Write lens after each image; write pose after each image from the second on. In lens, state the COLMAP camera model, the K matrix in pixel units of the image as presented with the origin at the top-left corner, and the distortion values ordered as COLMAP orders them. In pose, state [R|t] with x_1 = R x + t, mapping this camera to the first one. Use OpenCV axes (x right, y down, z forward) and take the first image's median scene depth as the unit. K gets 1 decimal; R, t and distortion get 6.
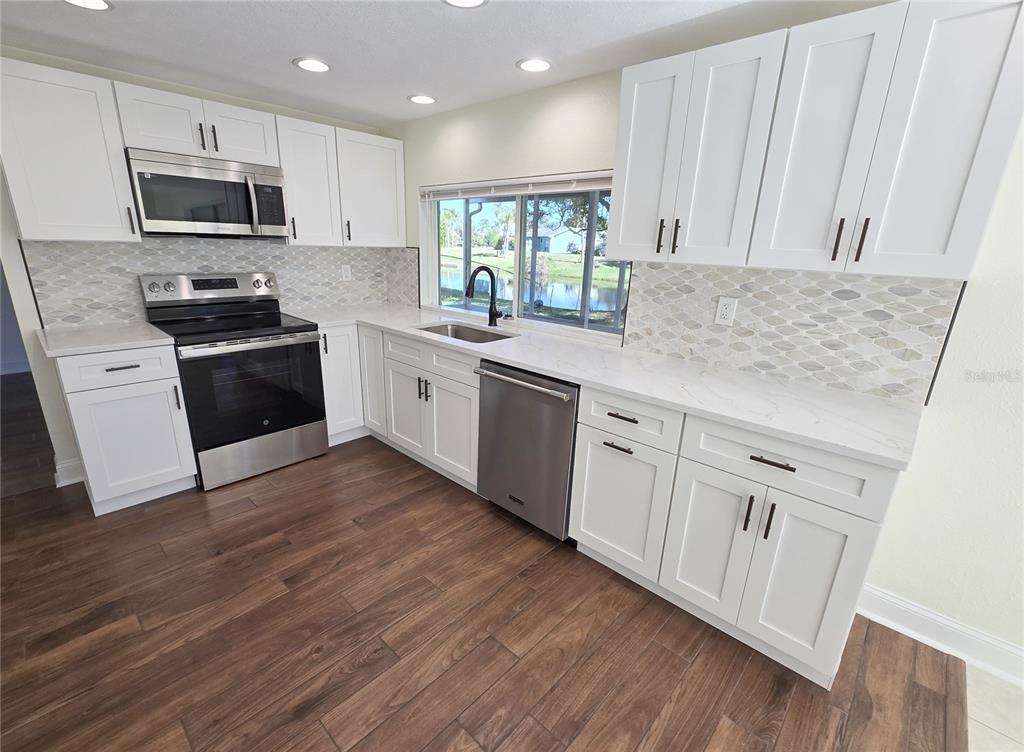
lens RADIAL K [[453.5, 0, 509.5], [0, 453.5, 385.4], [0, 0, 1]] dist [-0.002122, -0.000342]
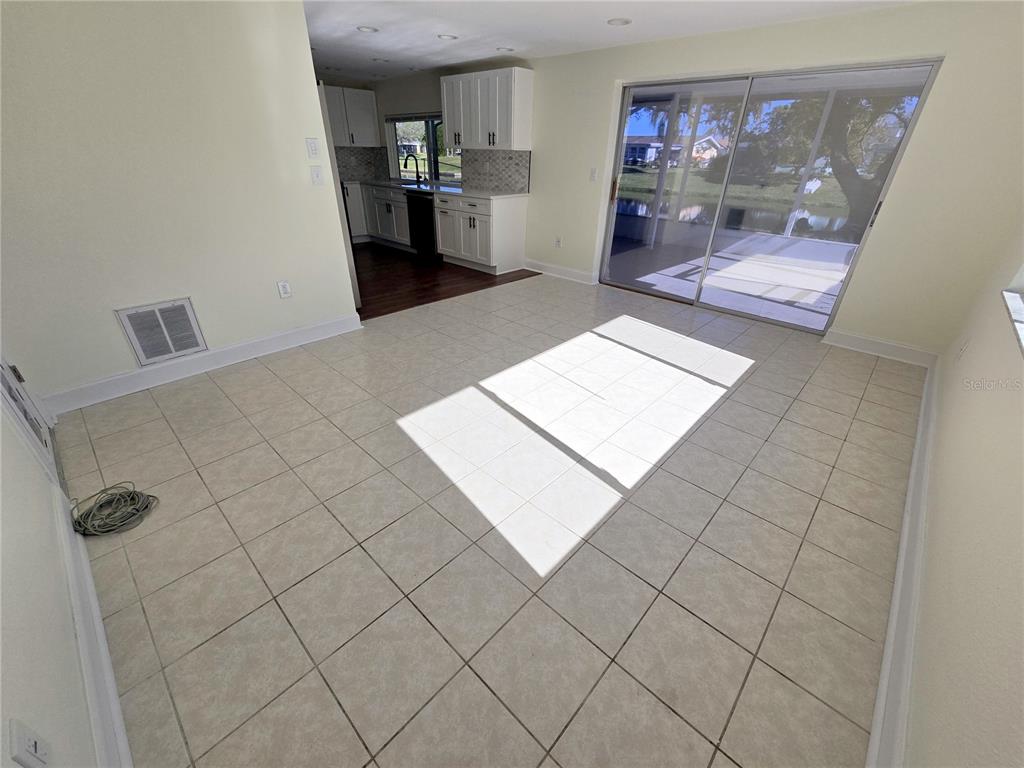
lens RADIAL K [[417.9, 0, 510.3], [0, 417.9, 385.3], [0, 0, 1]] dist [-0.001380, 0.000164]
pose [[0.999919, -0.009648, -0.008271, 0.606746], [0.011150, 0.978336, 0.206721, 0.613458], [0.006098, -0.206797, 0.978365, -1.792417]]
